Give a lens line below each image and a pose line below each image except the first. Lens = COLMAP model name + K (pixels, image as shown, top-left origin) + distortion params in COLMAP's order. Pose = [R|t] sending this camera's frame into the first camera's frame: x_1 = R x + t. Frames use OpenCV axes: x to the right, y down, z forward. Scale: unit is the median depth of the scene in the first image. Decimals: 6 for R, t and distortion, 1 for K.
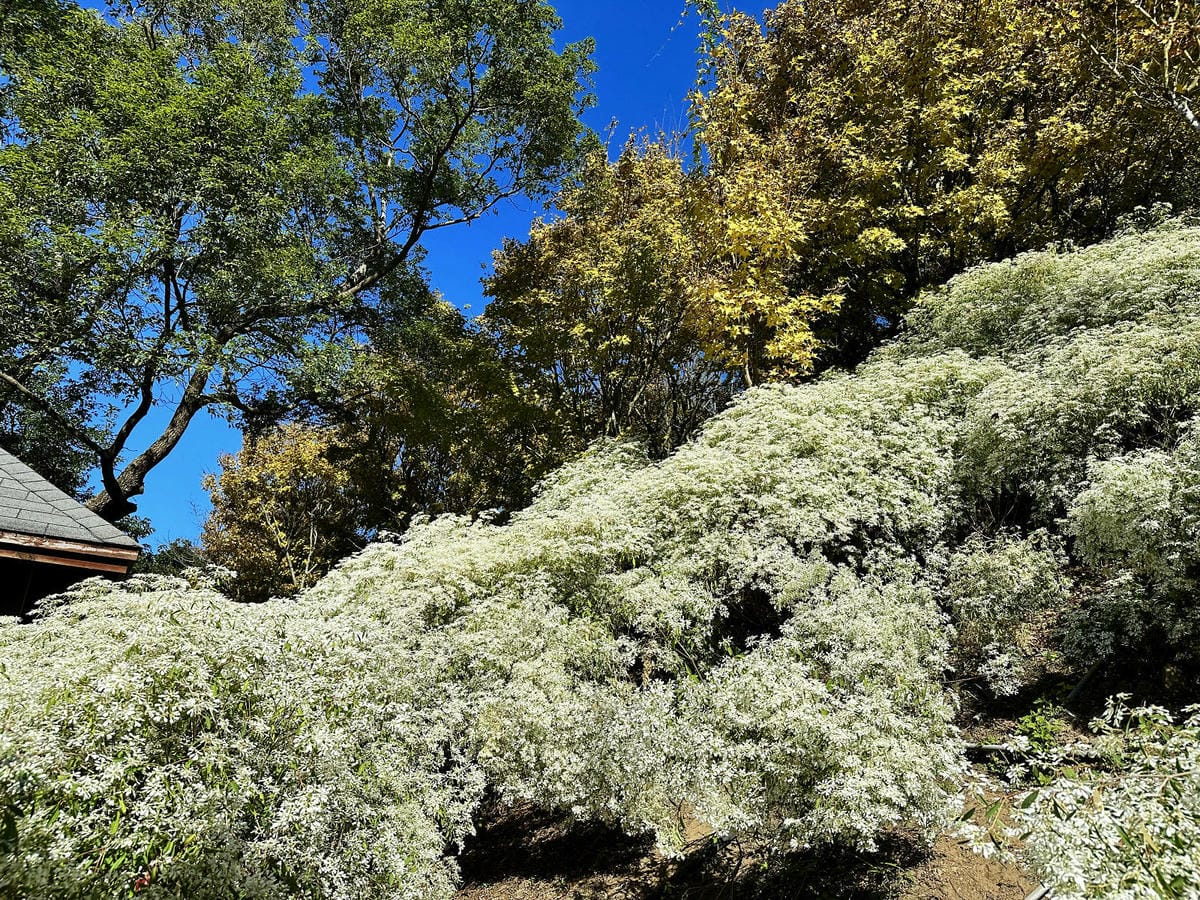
lens RADIAL K [[826.1, 0, 600.0], [0, 826.1, 450.0], [0, 0, 1]] dist [0.166390, -0.257327]
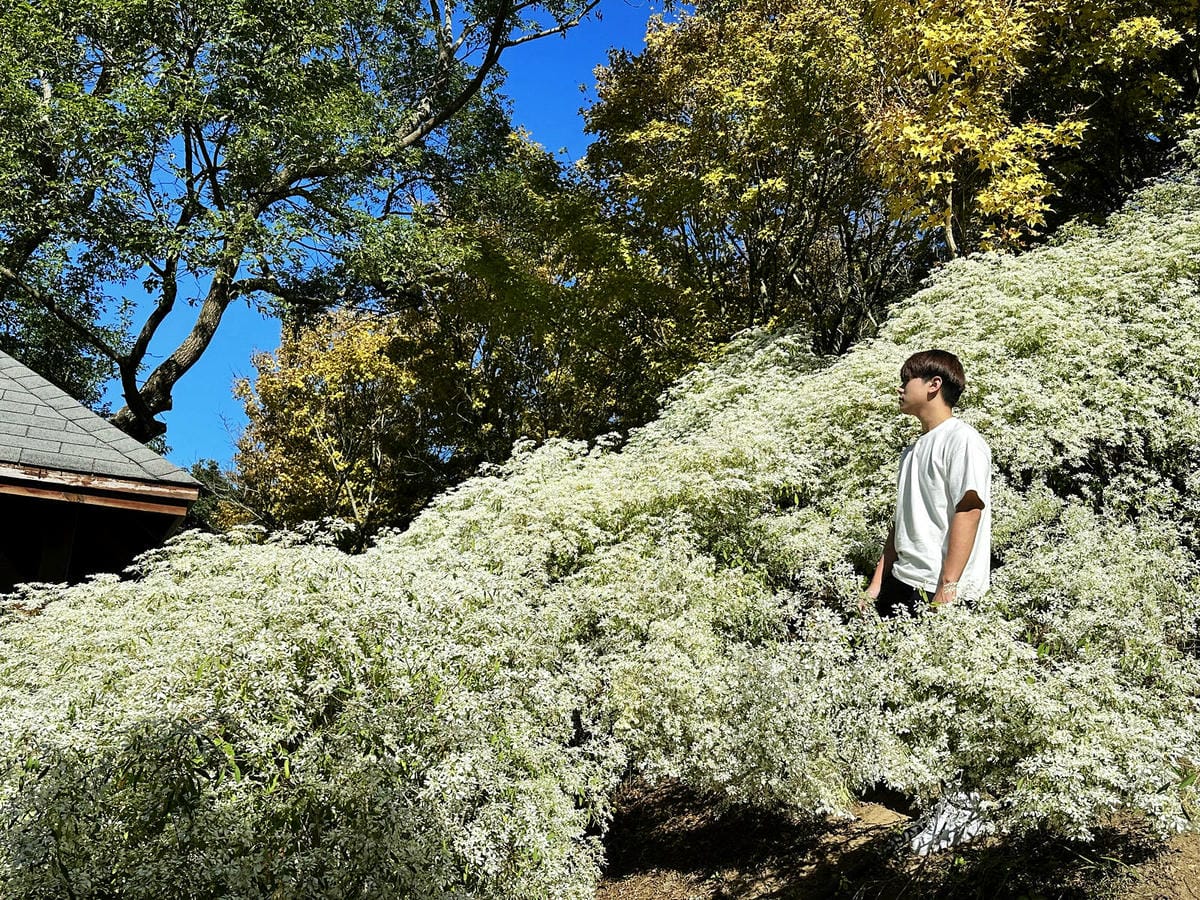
lens RADIAL K [[1150.9, 0, 600.0], [0, 1150.9, 450.0], [0, 0, 1]] dist [0.192957, -0.409568]
pose [[0.991877, -0.018595, -0.125837, -0.003958], [0.031958, 0.993956, 0.105026, -0.030392], [0.123124, -0.108194, 0.986476, -0.100190]]
